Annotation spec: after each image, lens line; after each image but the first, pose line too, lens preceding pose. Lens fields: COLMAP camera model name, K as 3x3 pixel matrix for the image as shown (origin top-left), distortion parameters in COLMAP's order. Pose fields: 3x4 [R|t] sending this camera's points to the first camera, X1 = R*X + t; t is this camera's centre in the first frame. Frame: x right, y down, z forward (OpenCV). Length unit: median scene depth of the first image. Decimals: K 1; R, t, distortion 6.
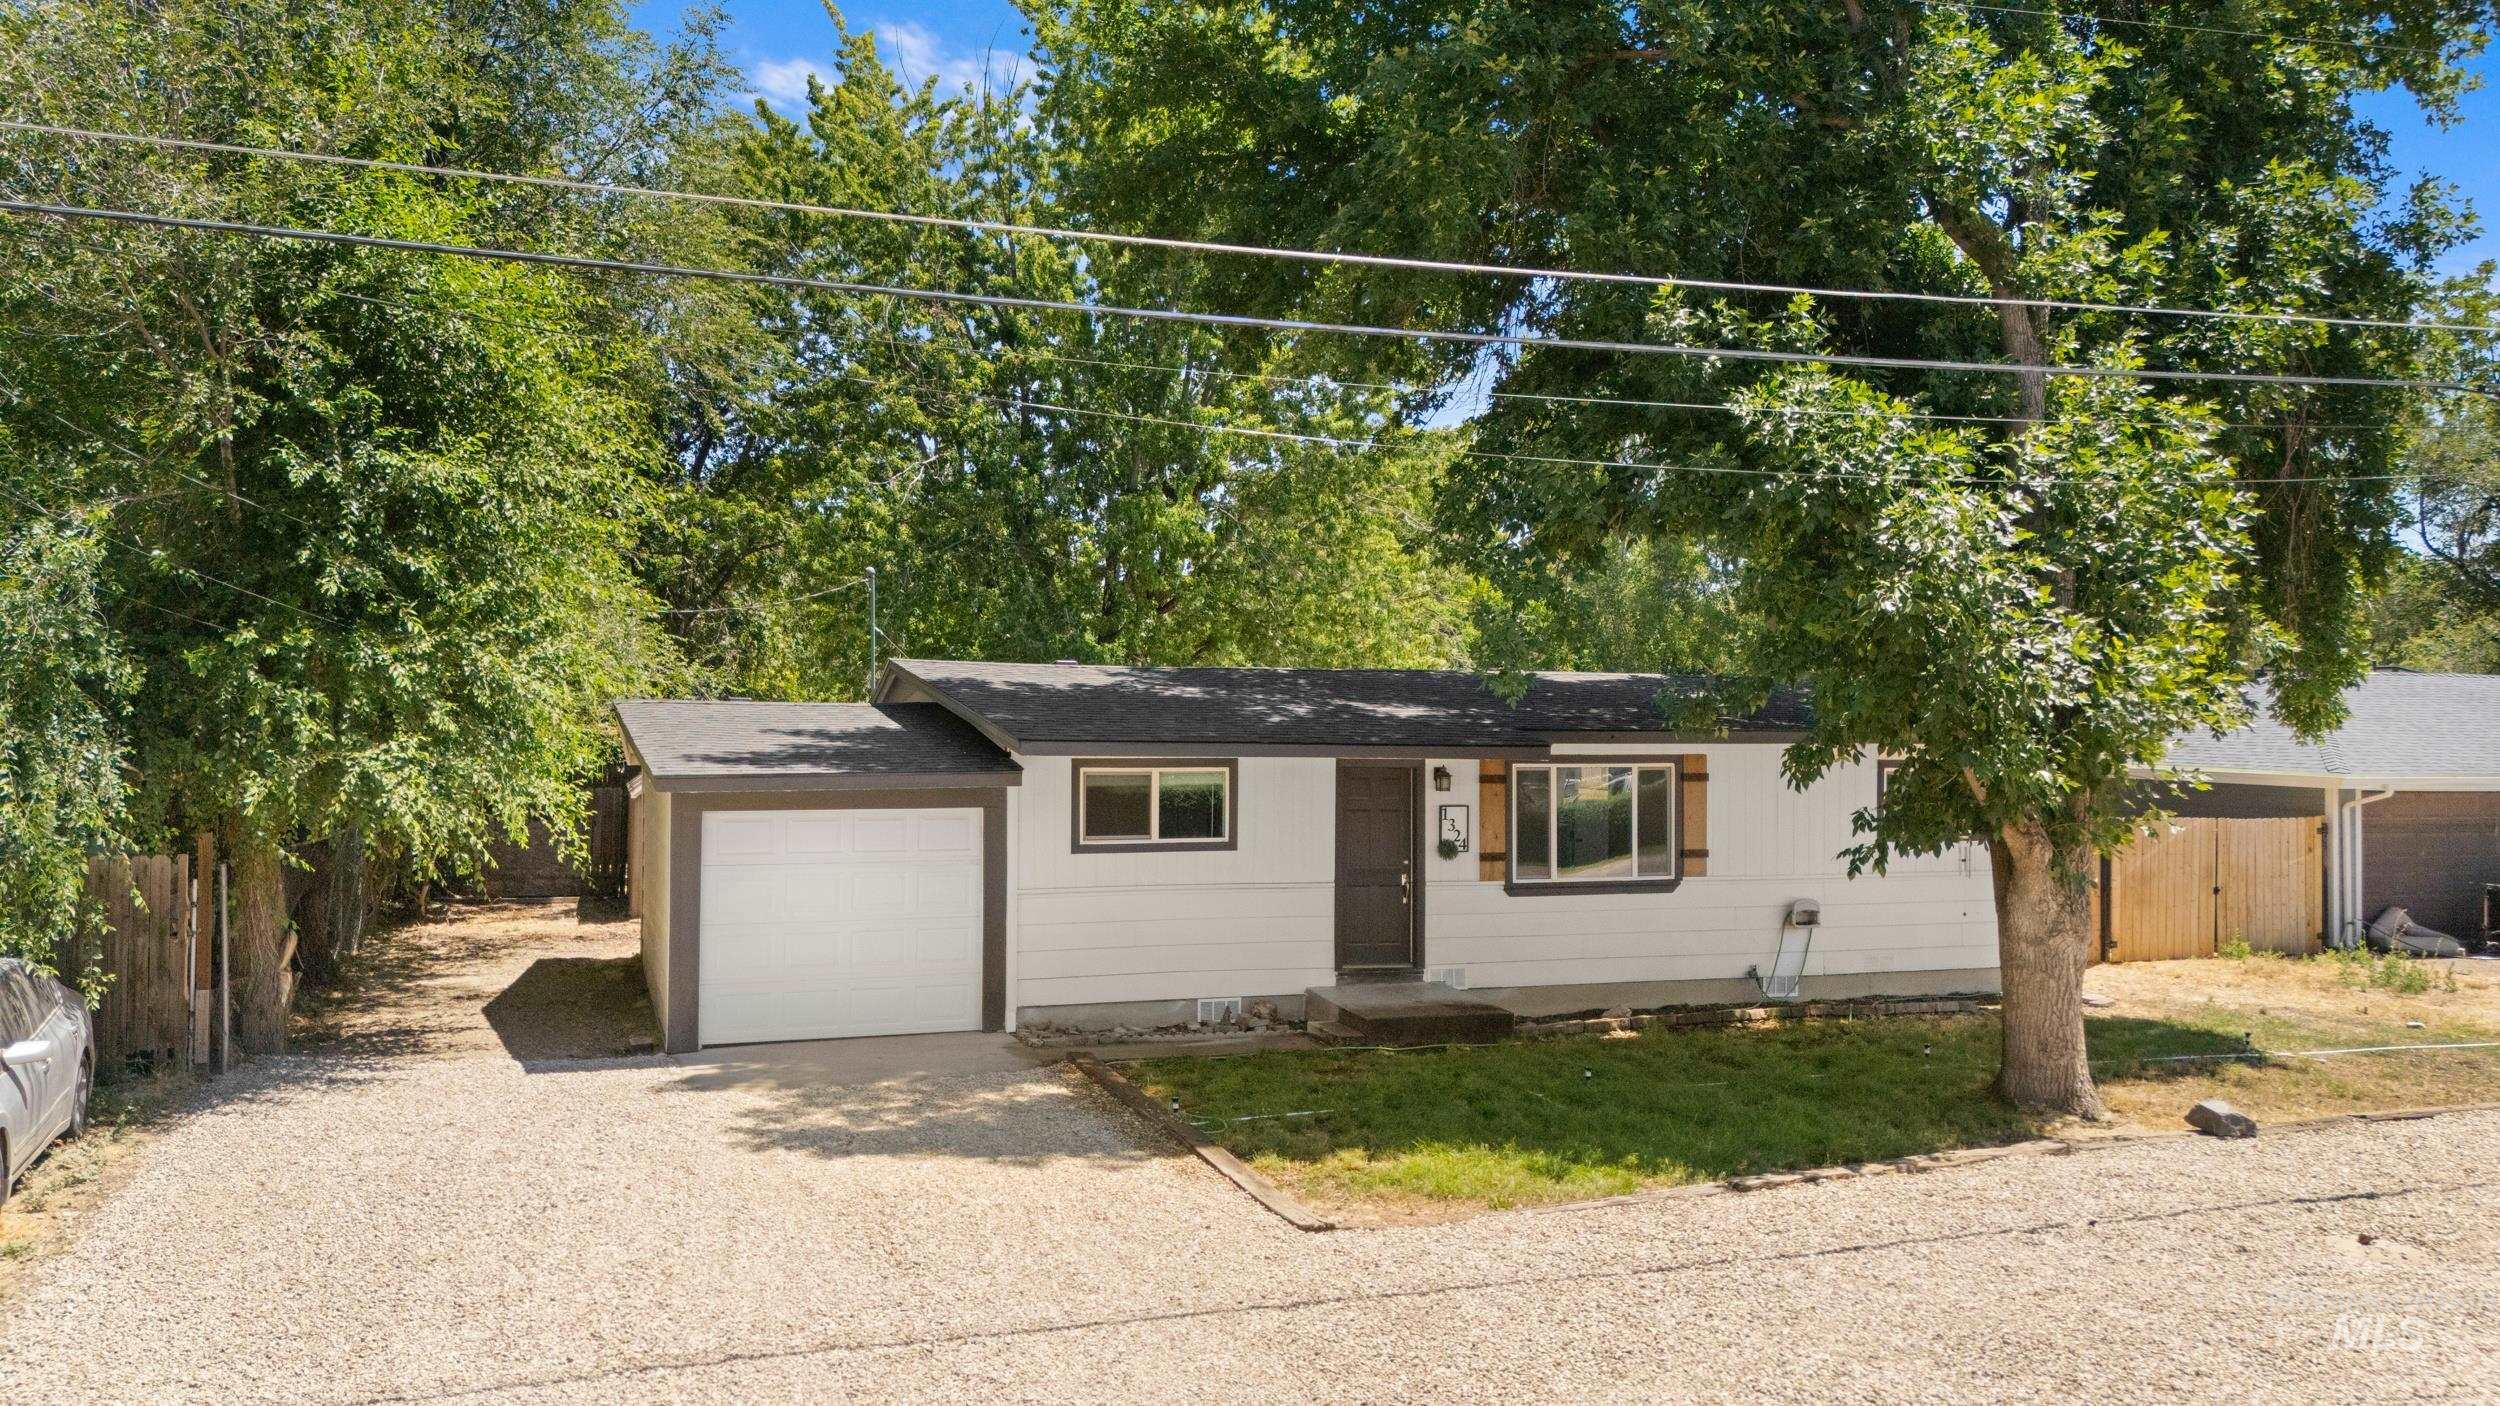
lens RADIAL K [[1725.1, 0, 1250.0], [0, 1725.1, 703.0], [0, 0, 1]] dist [0.007116, 0.000680]
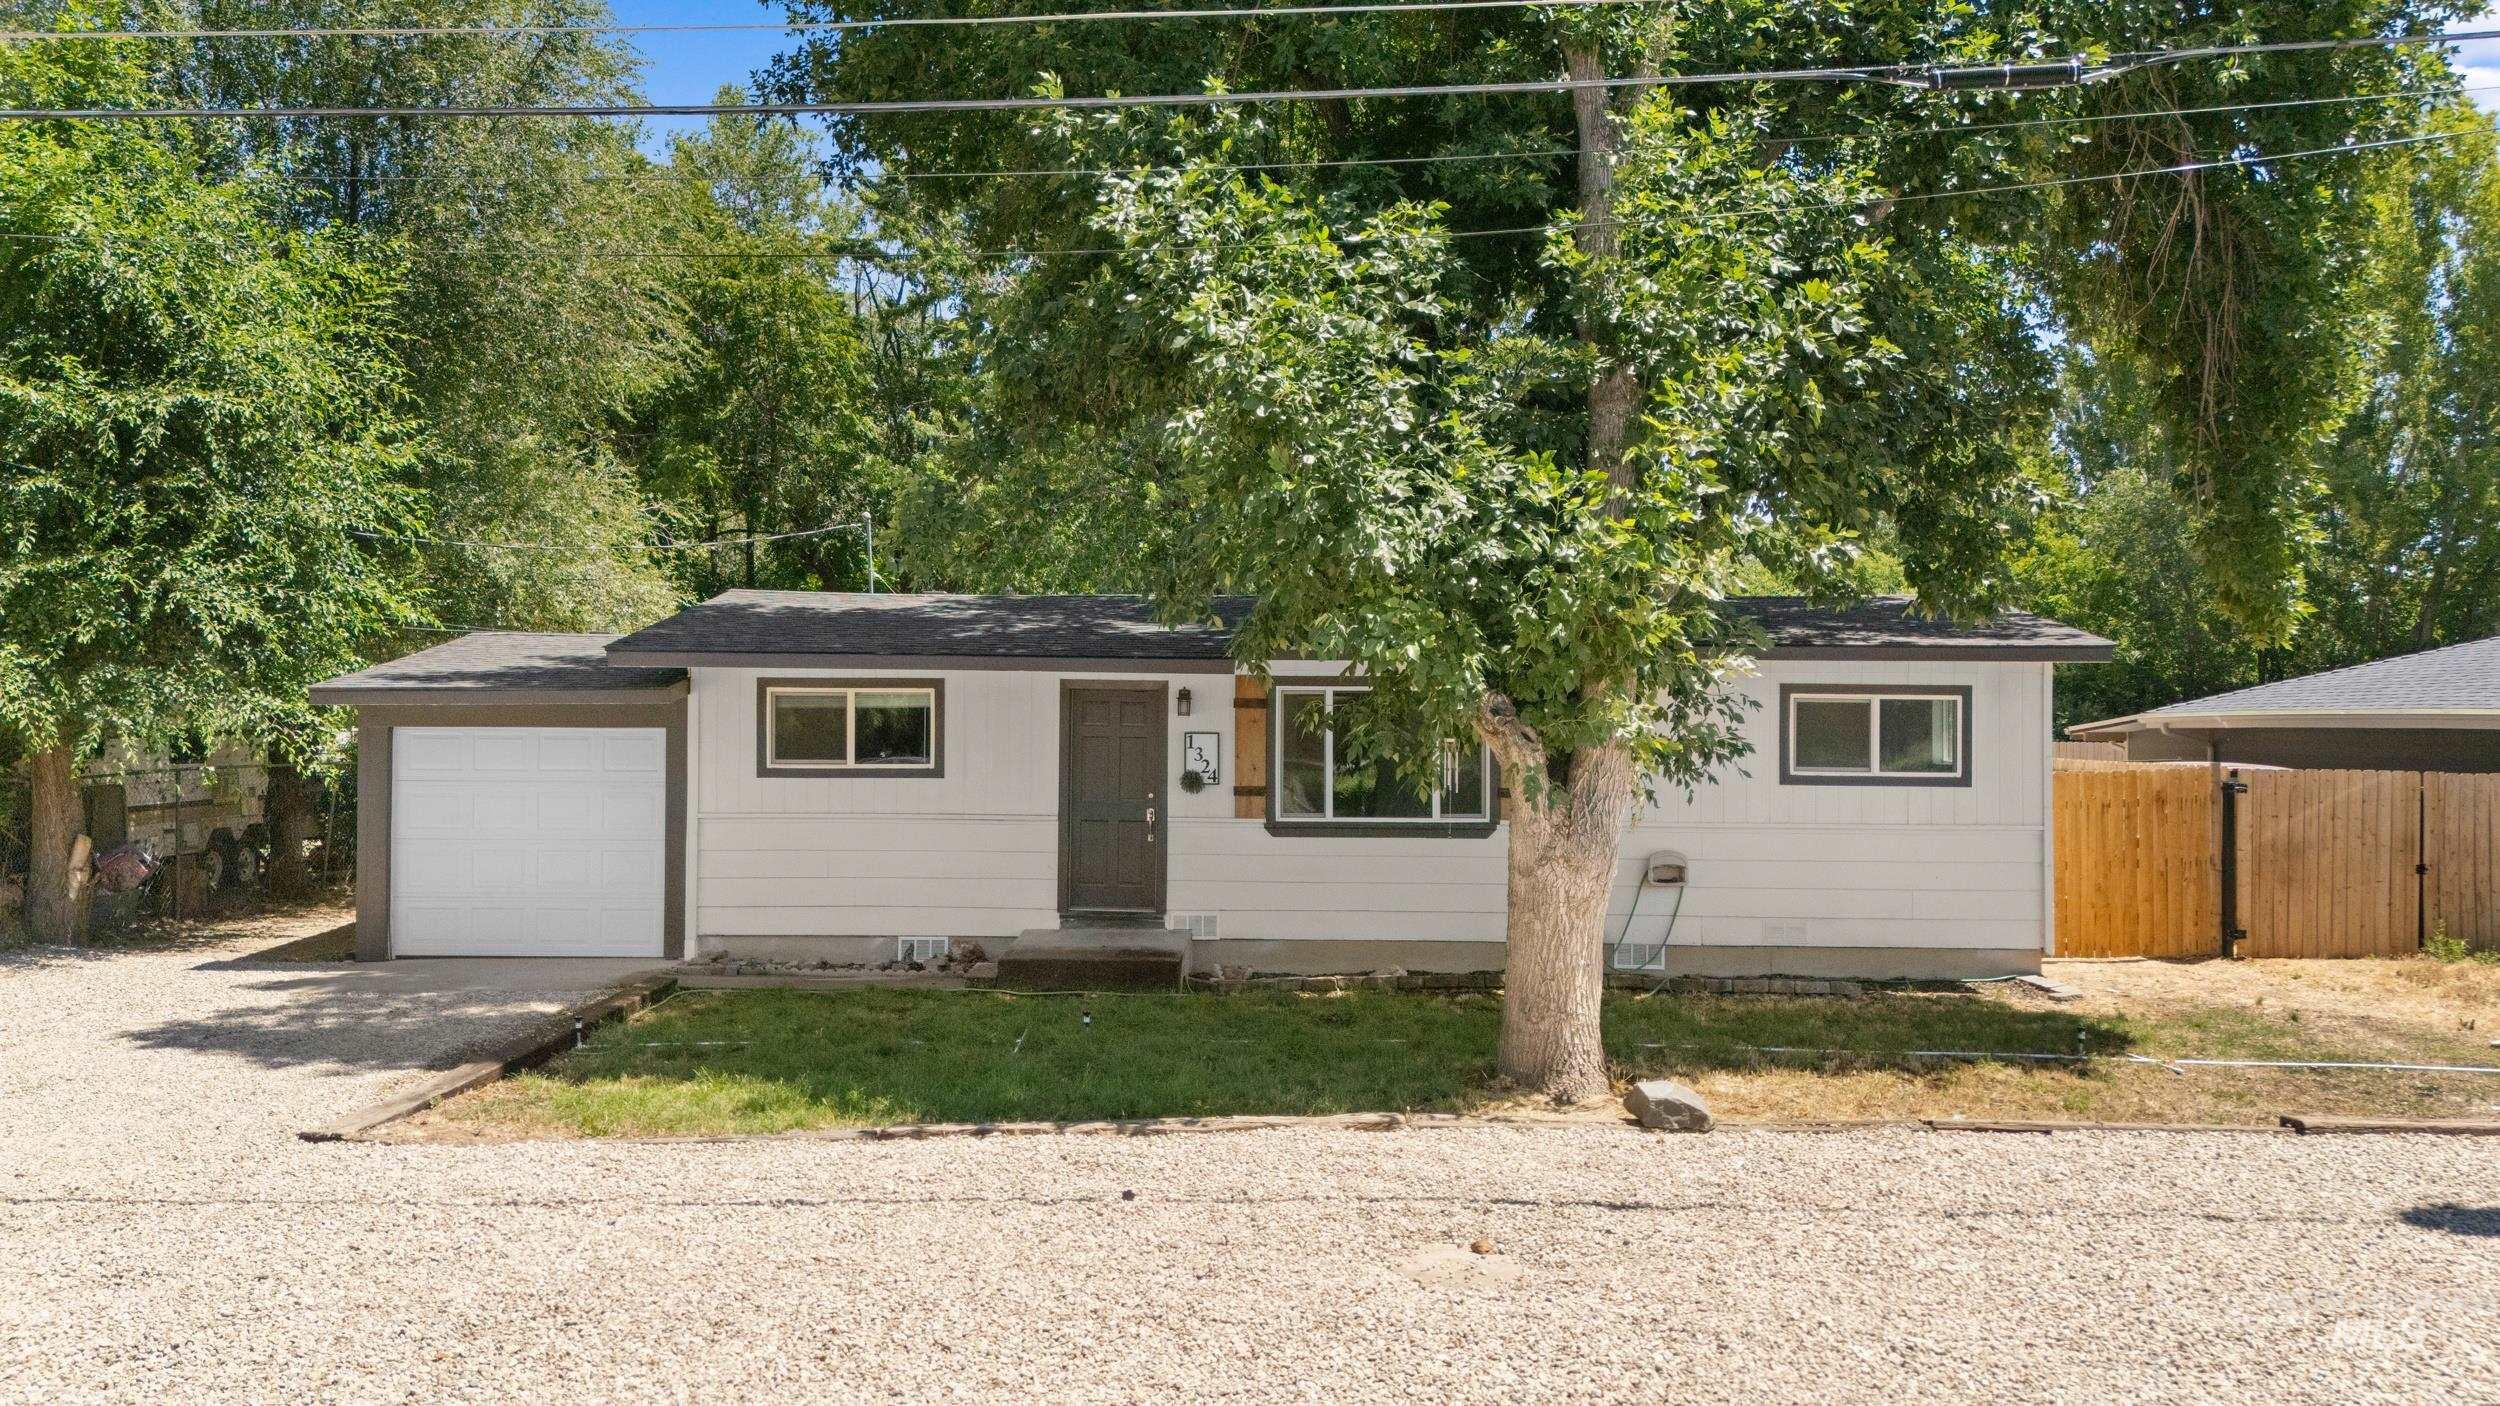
lens RADIAL K [[1744.3, 0, 1246.4], [0, 1744.3, 741.8], [0, 0, 1]] dist [0.074280, 0.001569]
pose [[0.951051, 0.001439, -0.309030, 0.429723], [0.006072, 0.999709, 0.023342, 0.044620], [0.308973, -0.024076, 0.950766, 0.156877]]
